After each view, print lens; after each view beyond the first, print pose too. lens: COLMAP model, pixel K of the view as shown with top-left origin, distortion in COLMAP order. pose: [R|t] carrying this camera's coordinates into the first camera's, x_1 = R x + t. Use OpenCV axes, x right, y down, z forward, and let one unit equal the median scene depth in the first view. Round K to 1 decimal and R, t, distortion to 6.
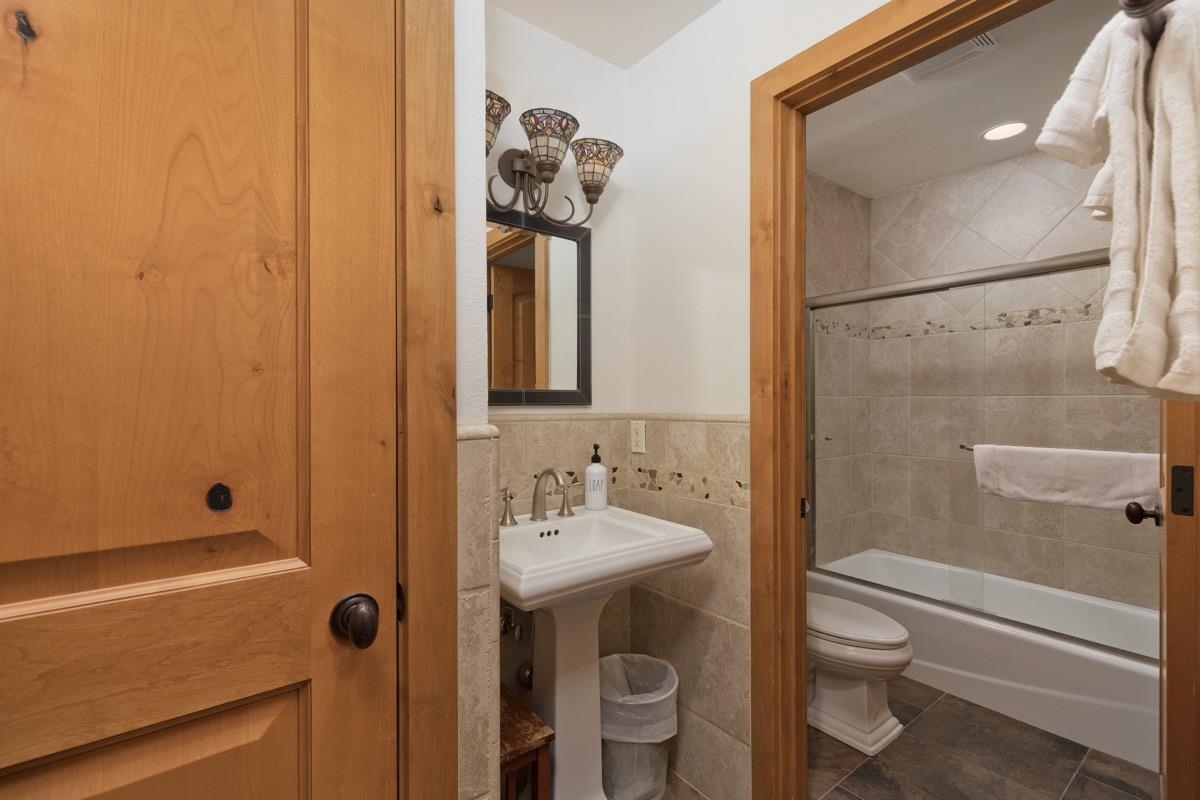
lens RADIAL K [[539.2, 0, 600.0], [0, 539.2, 400.0], [0, 0, 1]] dist [-0.000176, 0.000032]
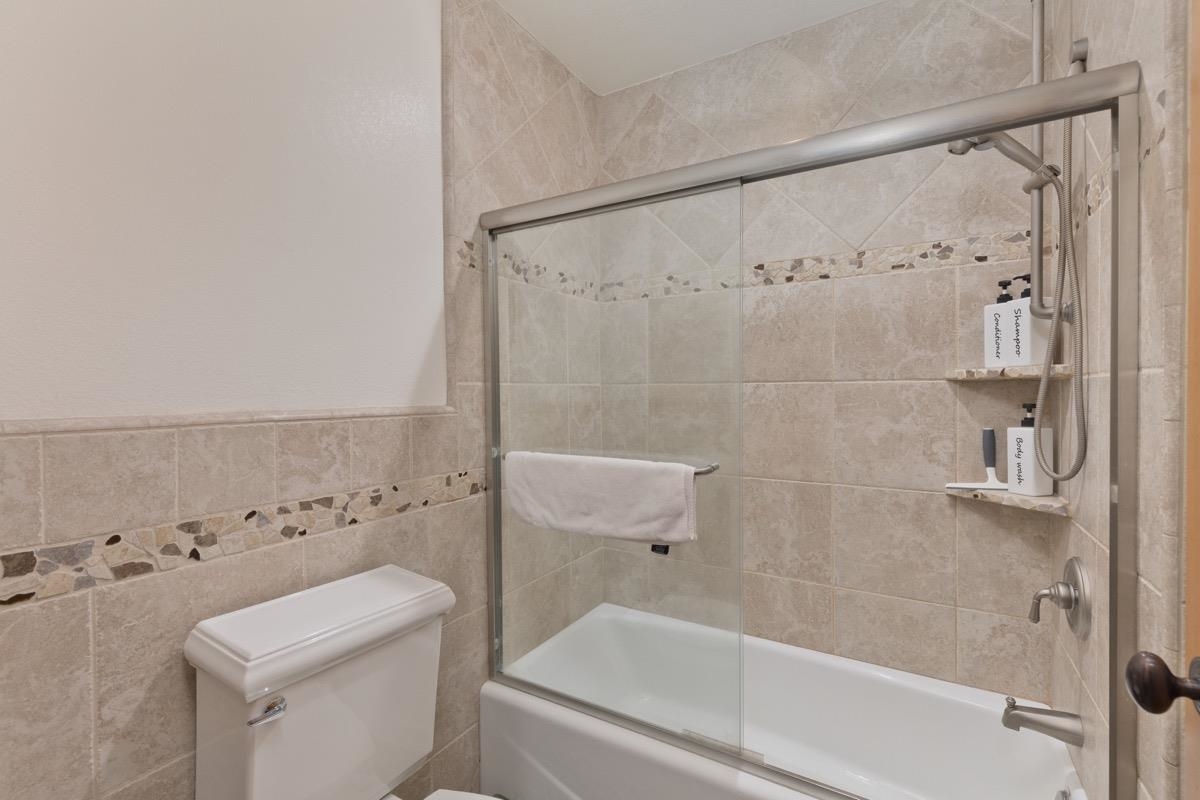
lens RADIAL K [[538.3, 0, 602.5], [0, 538.3, 390.9], [0, 0, 1]] dist [0.010350, 0.000030]
pose [[0.927675, -0.002328, 0.373381, 0.294391], [0.003231, 0.999993, -0.001793, 0.004307], [-0.373374, 0.002870, 0.927676, 0.425227]]
